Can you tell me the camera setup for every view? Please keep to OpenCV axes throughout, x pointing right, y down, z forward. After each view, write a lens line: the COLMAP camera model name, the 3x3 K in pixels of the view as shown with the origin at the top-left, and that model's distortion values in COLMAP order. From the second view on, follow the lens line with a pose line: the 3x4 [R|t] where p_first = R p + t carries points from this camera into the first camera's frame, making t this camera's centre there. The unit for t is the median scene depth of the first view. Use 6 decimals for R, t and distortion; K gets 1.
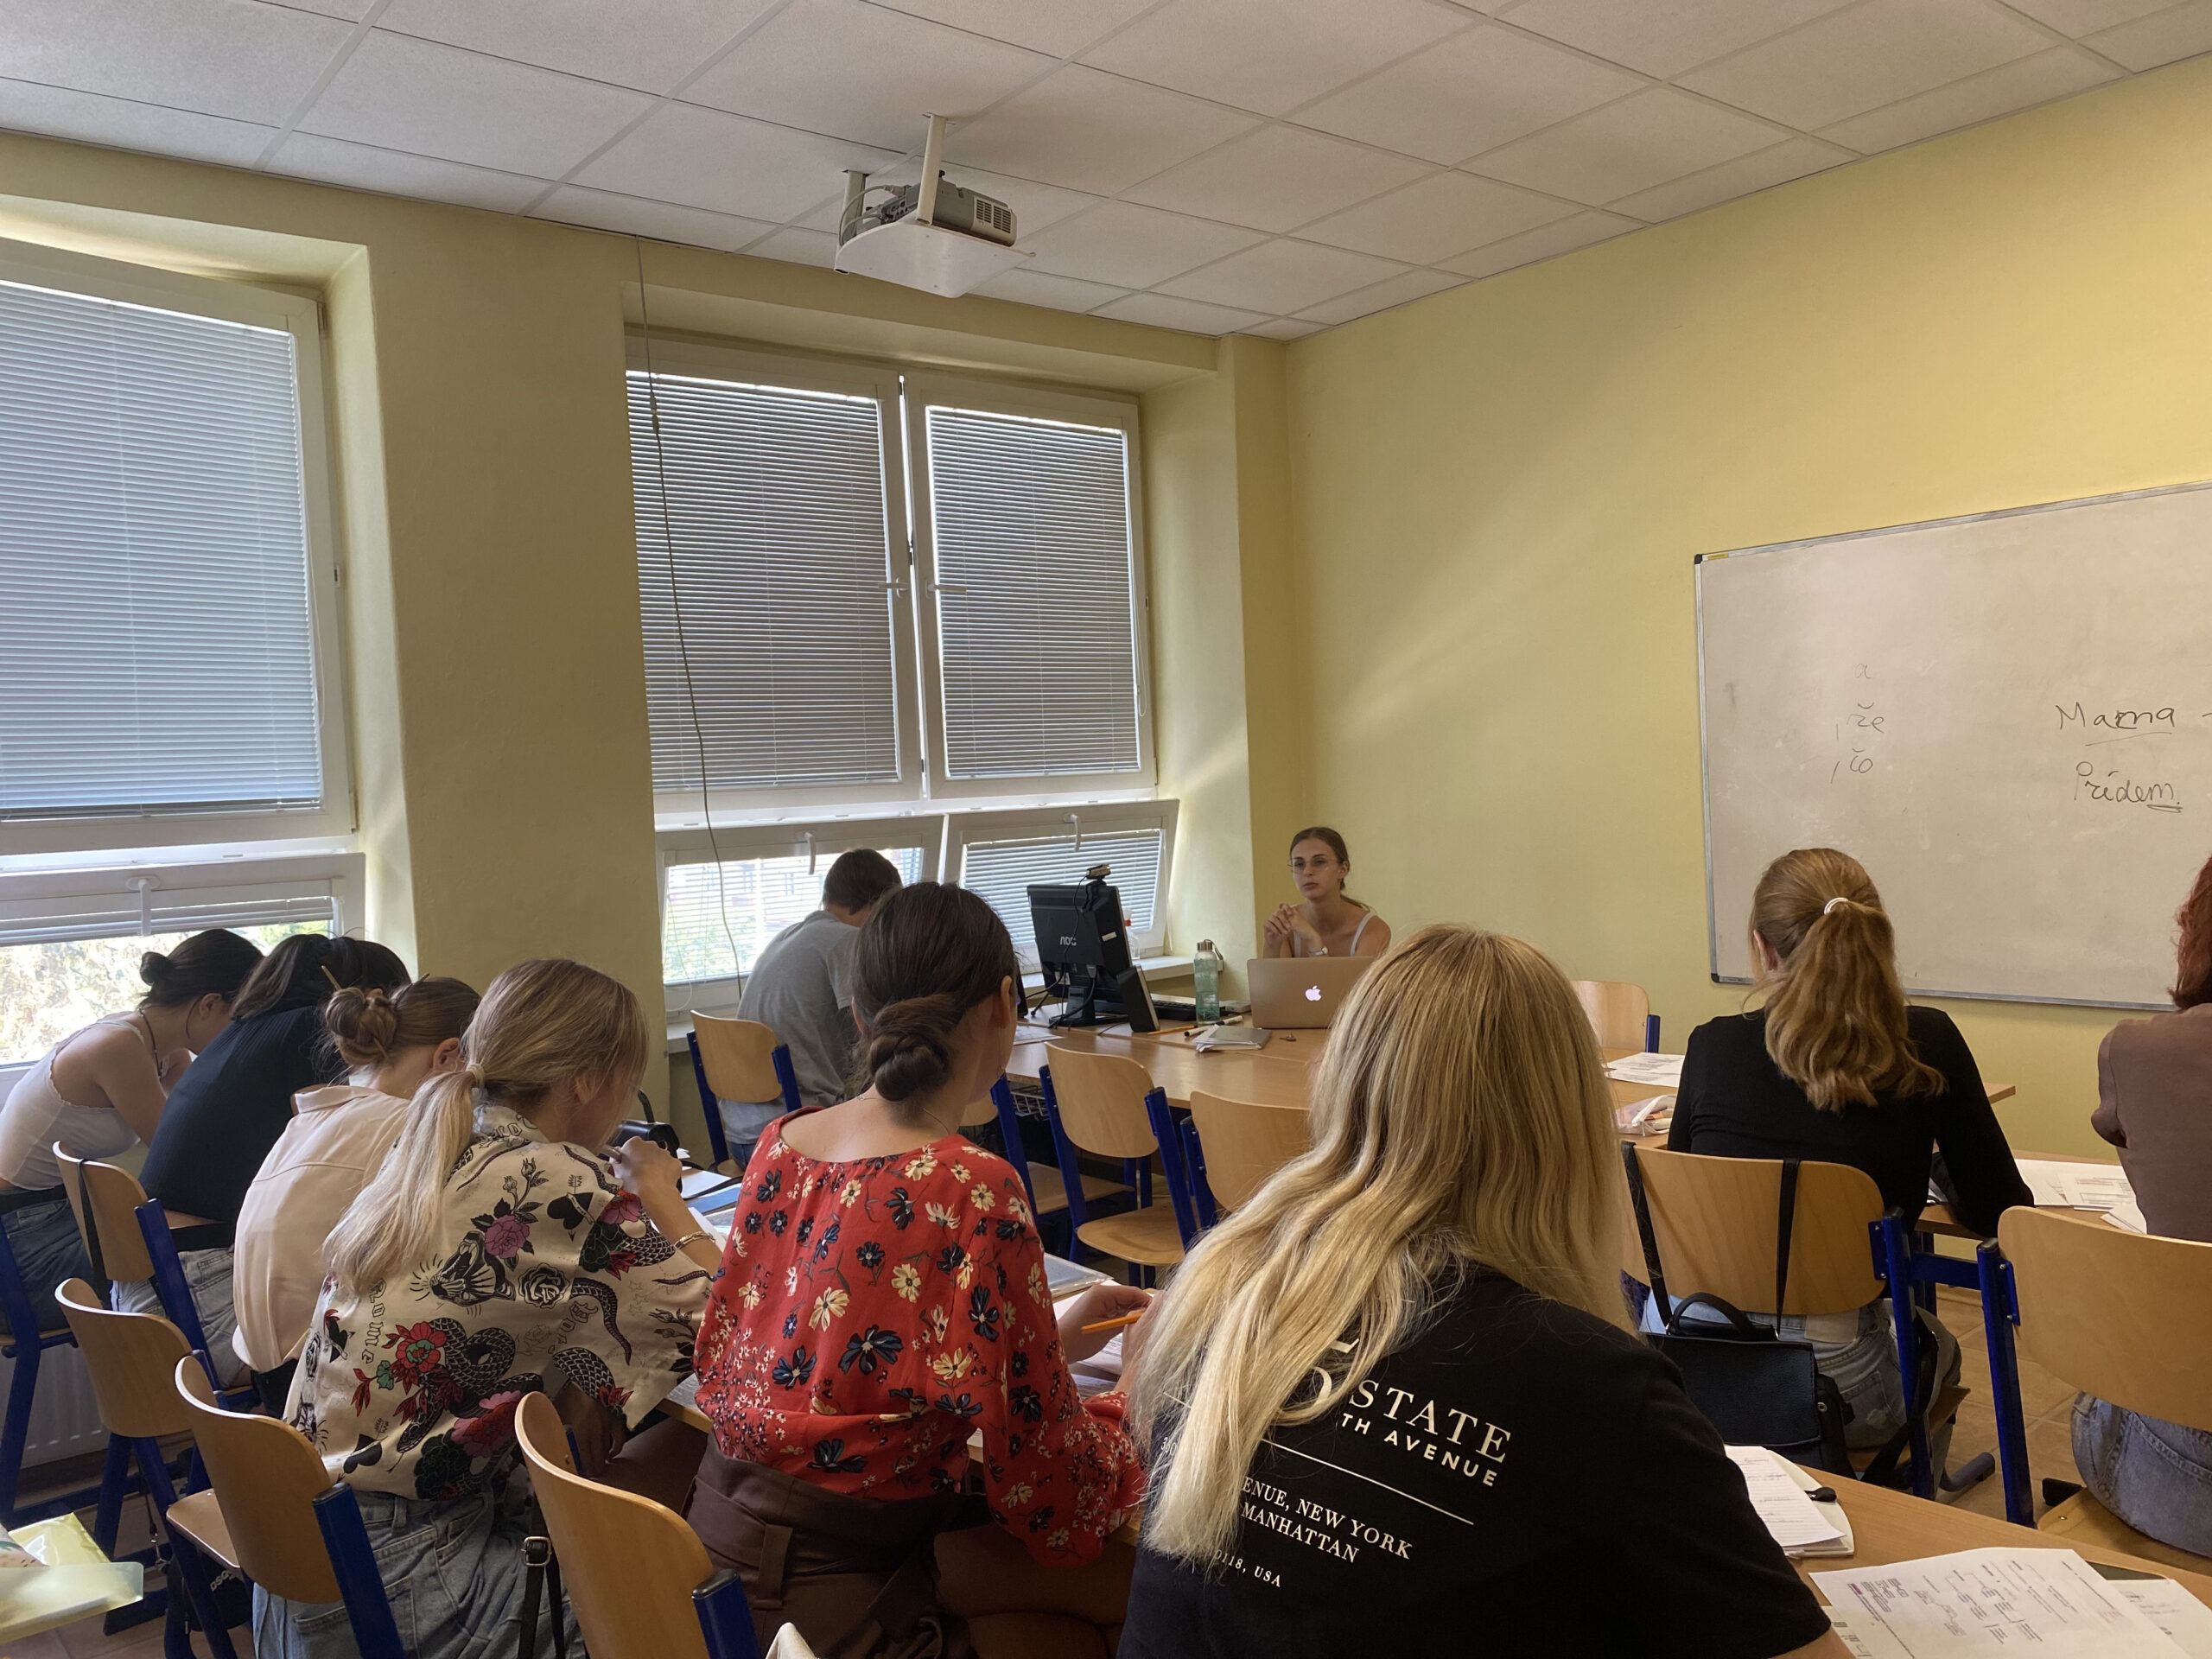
lens RADIAL K [[1682.9, 0, 1105.8], [0, 1682.9, 852.5], [0, 0, 1]] dist [0.032961, -0.039317]
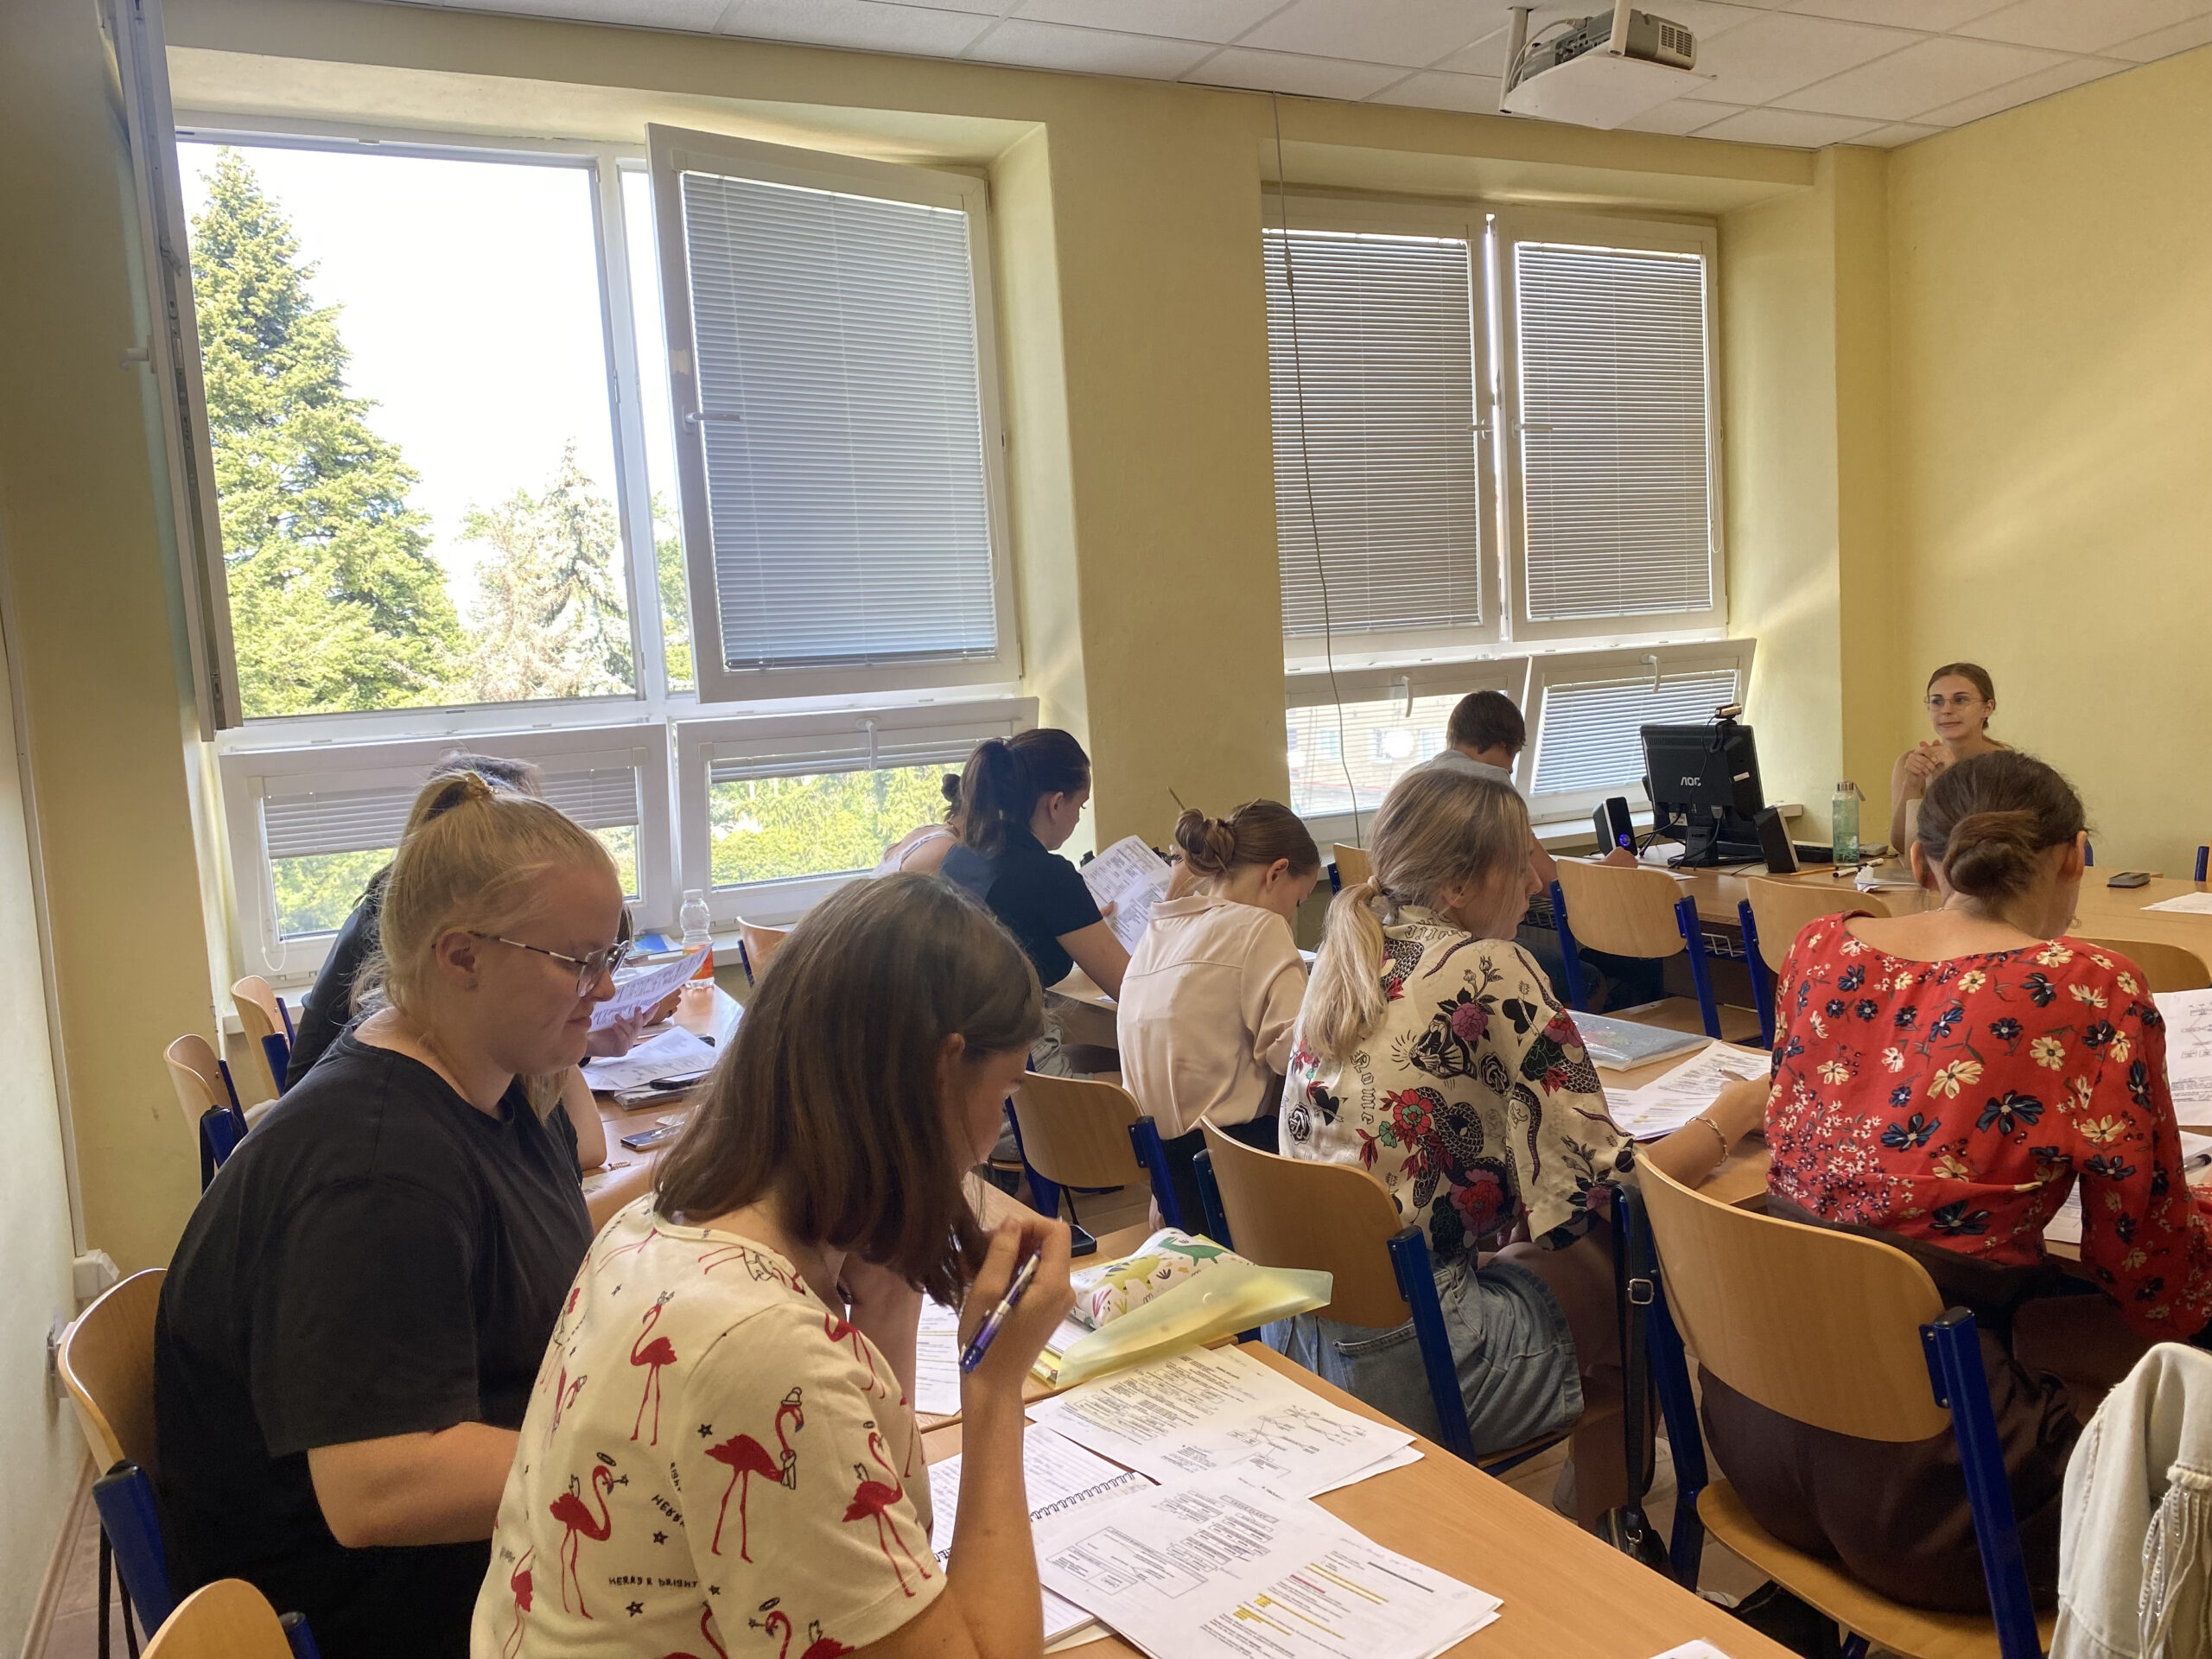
lens RADIAL K [[1682.9, 0, 1101.7], [0, 1682.9, 825.2], [0, 0, 1]] dist [0.032961, -0.039317]
pose [[0.977161, 0.010331, -0.212248, -0.156166], [0.004637, 0.997543, 0.069901, 0.007463], [0.212449, -0.069289, 0.974713, -0.055594]]
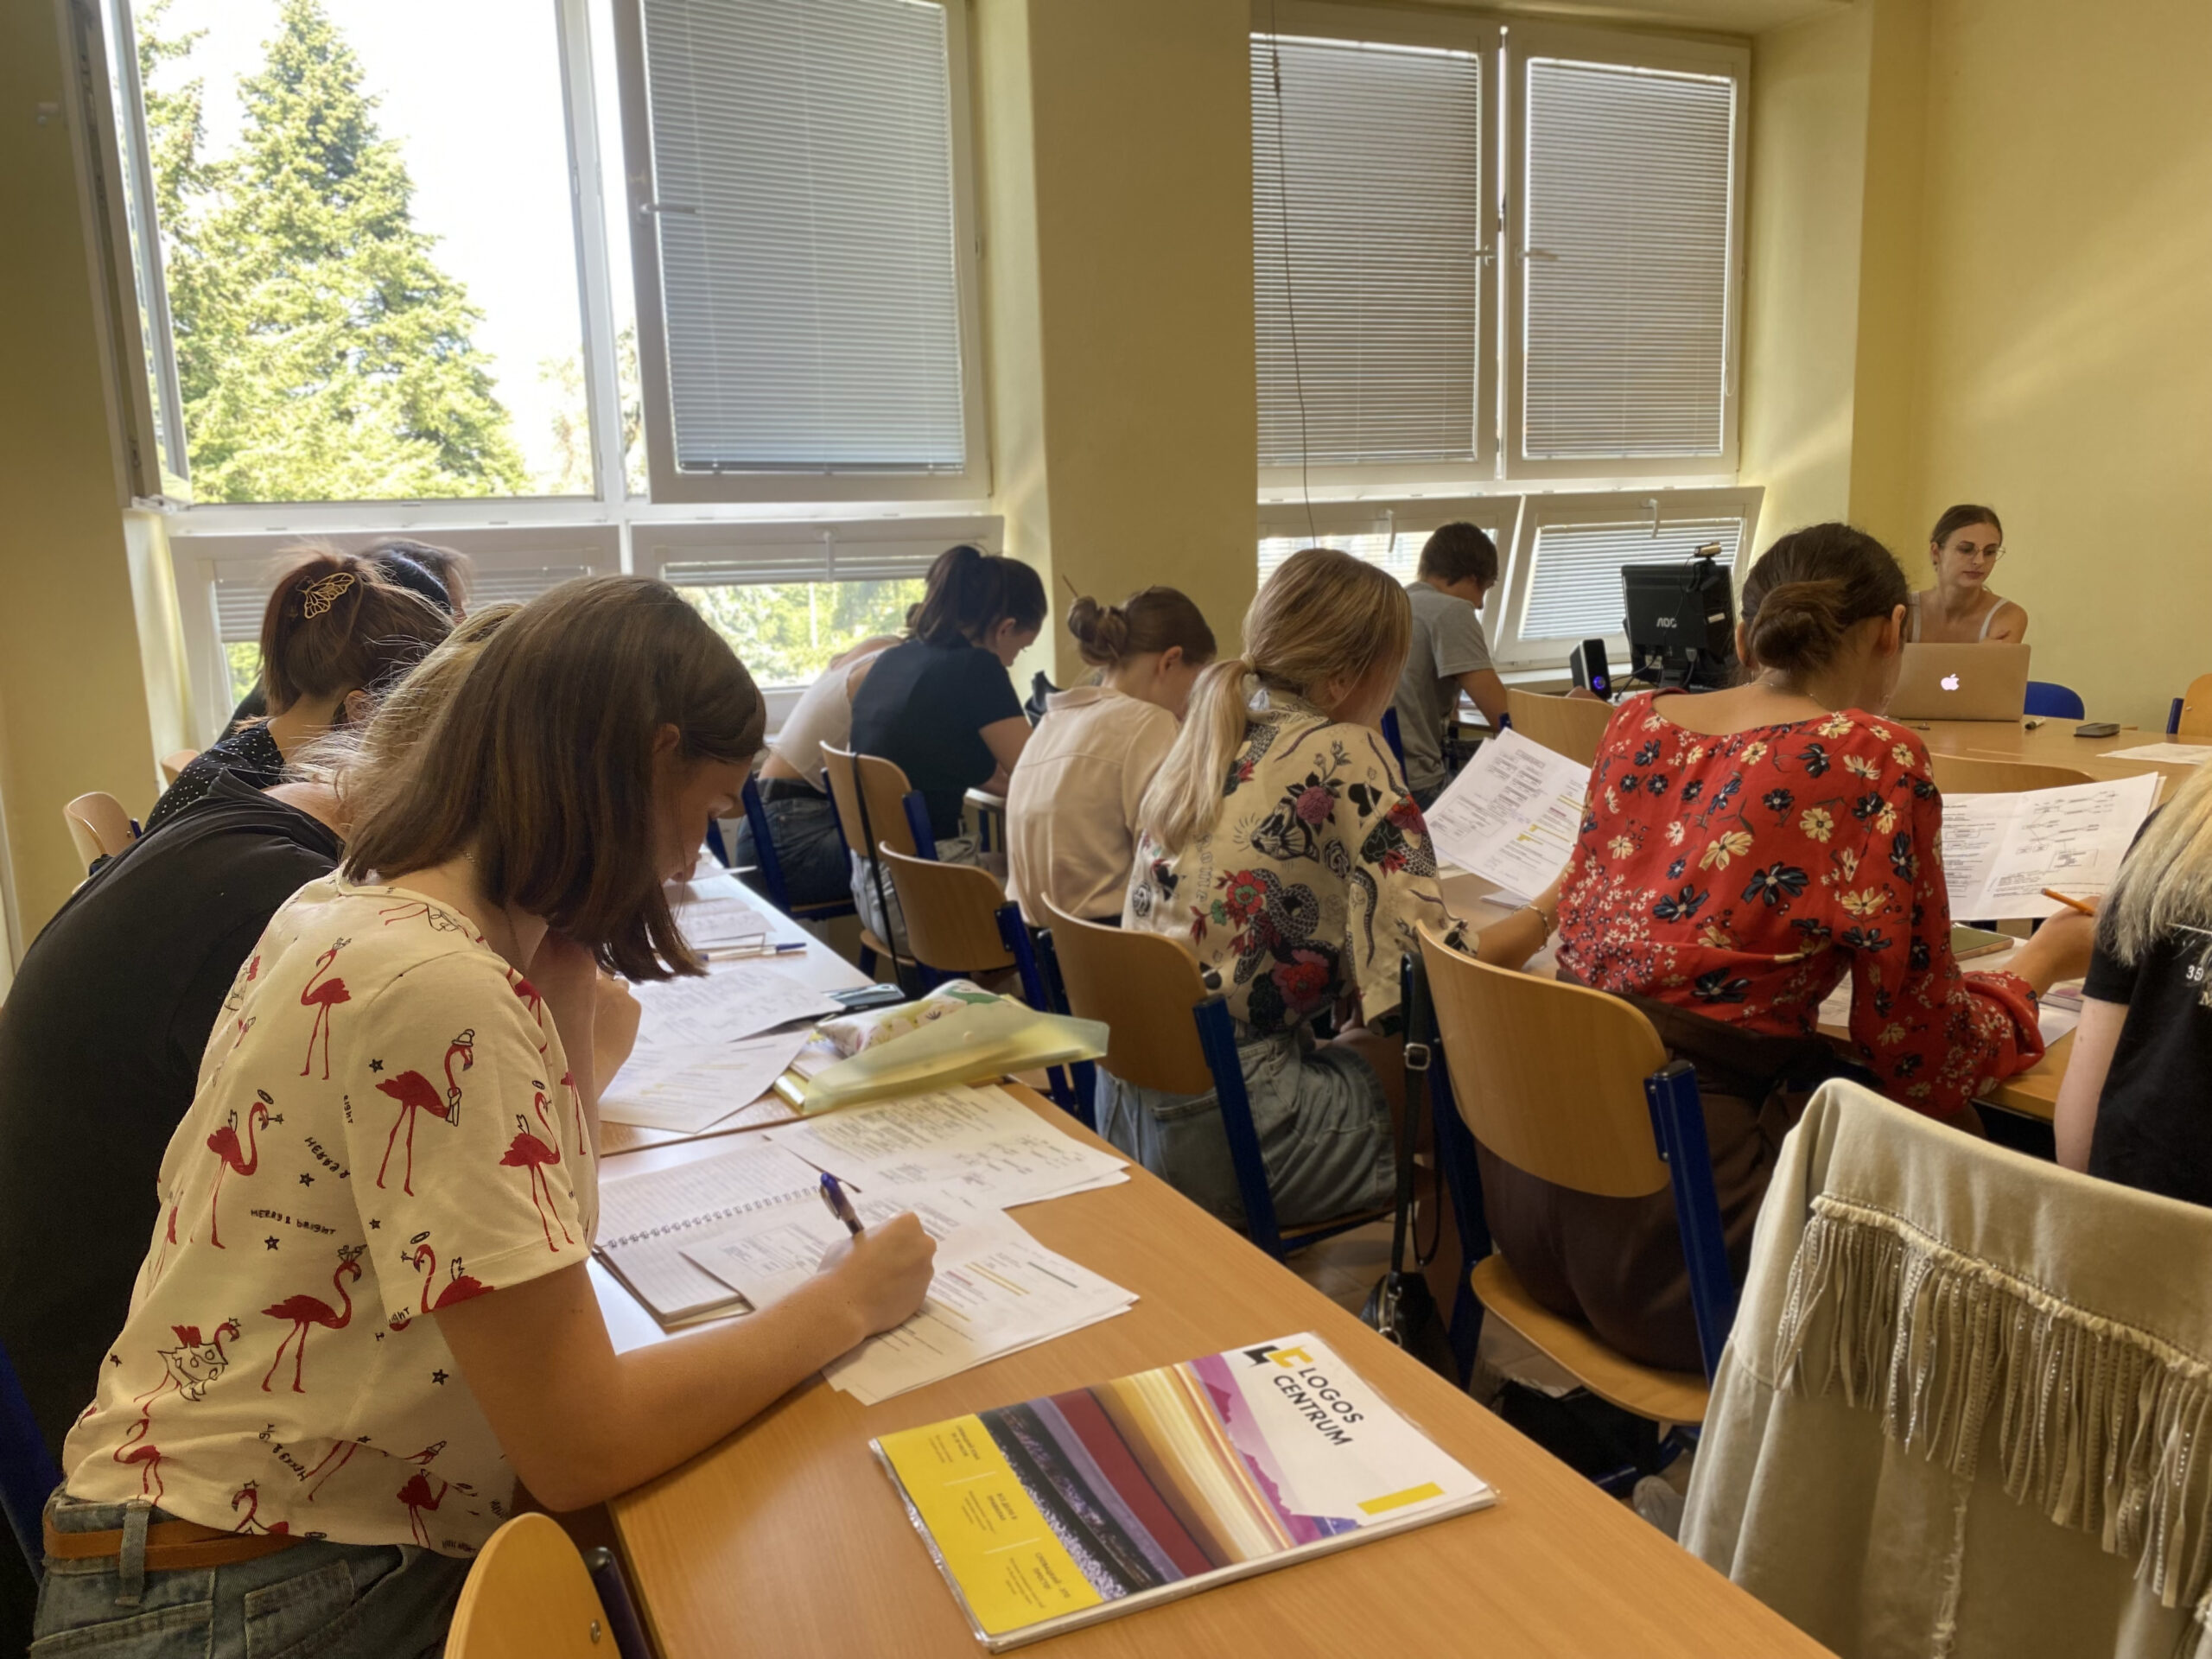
lens RADIAL K [[1682.9, 0, 1105.0], [0, 1682.9, 825.2], [0, 0, 1]] dist [0.032961, -0.039317]
pose [[0.967199, 0.063228, -0.246027, -0.091498], [-0.027170, 0.988721, 0.147286, 0.034859], [0.252564, -0.135770, 0.958007, -0.040815]]
